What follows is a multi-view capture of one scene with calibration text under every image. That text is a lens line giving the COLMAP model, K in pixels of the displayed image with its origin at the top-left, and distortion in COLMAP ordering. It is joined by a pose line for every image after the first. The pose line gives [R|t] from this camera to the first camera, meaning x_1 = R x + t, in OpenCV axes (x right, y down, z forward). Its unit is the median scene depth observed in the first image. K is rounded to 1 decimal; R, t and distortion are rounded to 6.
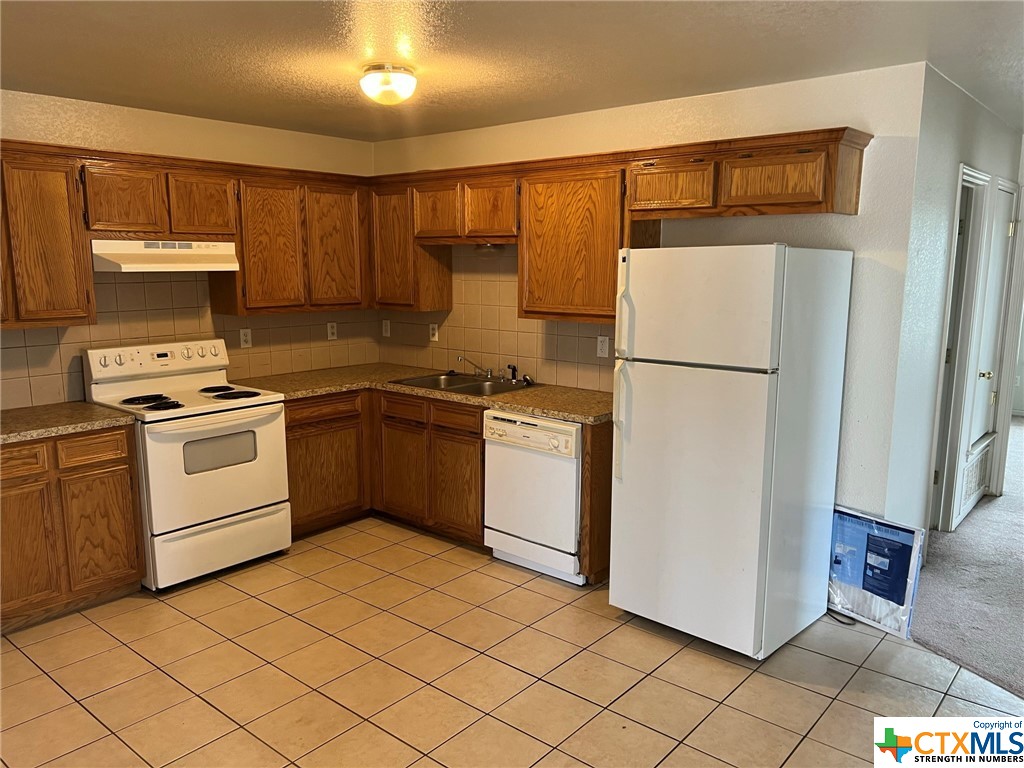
lens RADIAL K [[771.3, 0, 512.8], [0, 771.3, 387.5], [0, 0, 1]] dist [0.027578, -0.025336]
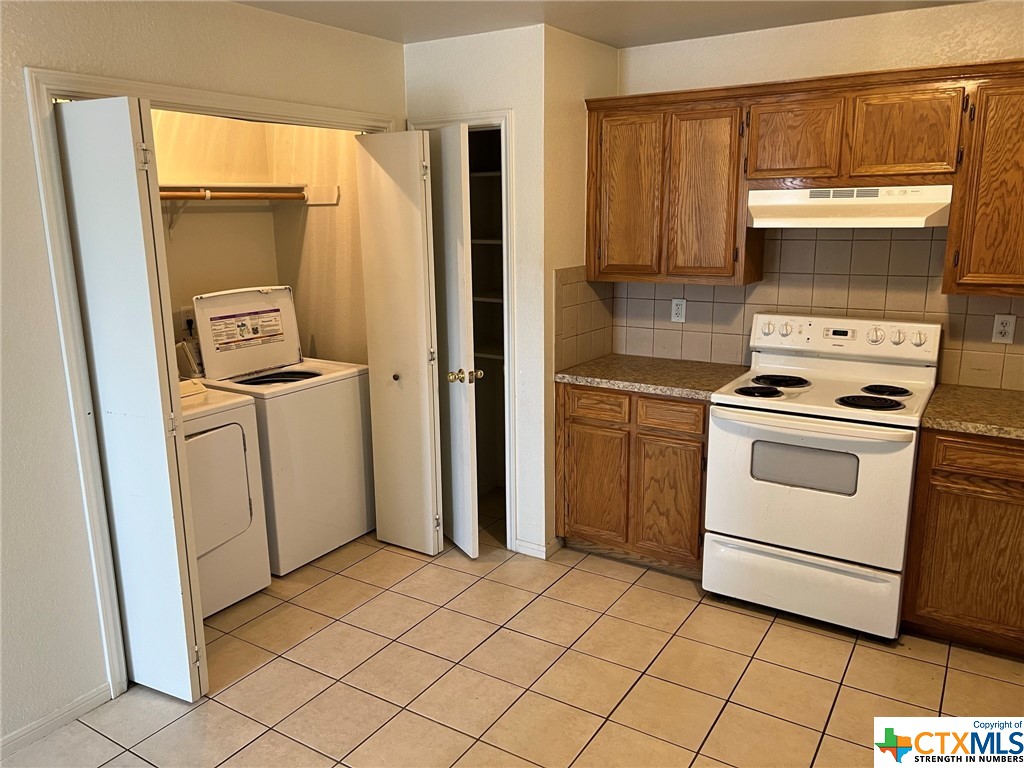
lens RADIAL K [[771.3, 0, 511.7], [0, 771.3, 380.9], [0, 0, 1]] dist [0.027578, -0.025336]
pose [[0.130058, 0.211660, -0.968651, 0.307465], [-0.150874, 0.969797, 0.191653, -0.102516], [0.979960, 0.121218, 0.158064, 0.588589]]
